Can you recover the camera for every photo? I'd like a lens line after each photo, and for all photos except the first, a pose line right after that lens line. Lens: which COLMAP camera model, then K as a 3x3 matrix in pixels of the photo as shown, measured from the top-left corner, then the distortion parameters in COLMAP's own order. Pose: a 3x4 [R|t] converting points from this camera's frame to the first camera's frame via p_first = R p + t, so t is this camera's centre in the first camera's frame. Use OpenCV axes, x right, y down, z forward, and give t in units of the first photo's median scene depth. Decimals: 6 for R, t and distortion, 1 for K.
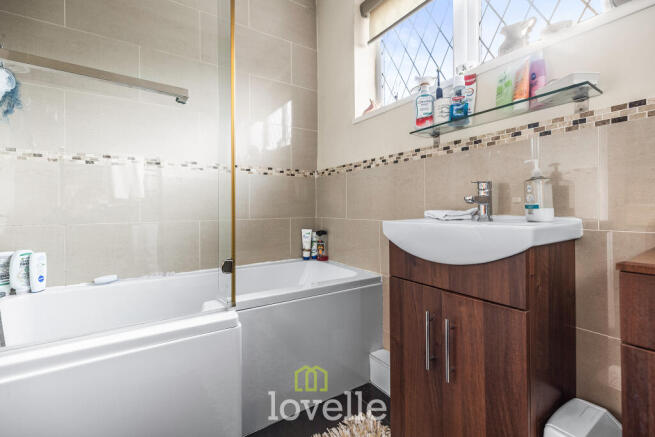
lens RADIAL K [[287.3, 0, 328.2], [0, 287.3, 214.9], [0, 0, 1]] dist [0.002638, -0.000312]
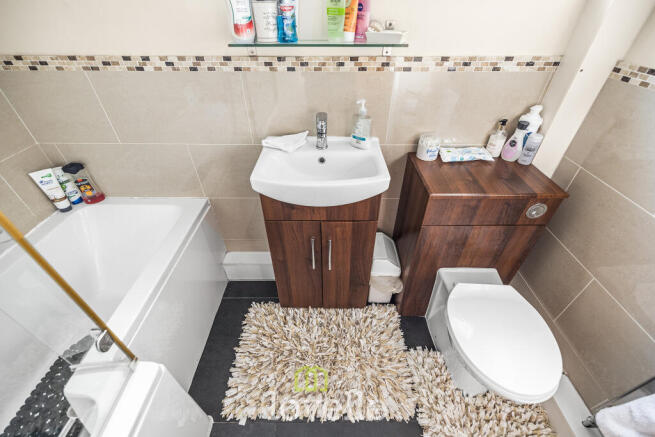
lens RADIAL K [[287.3, 0, 328.2], [0, 287.3, 214.9], [0, 0, 1]] dist [0.002638, -0.000312]
pose [[0.550105, -0.523694, 0.650484, -0.273352], [0.004073, 0.780607, 0.625009, -0.380121], [-0.835086, -0.341171, 0.431549, 0.280447]]
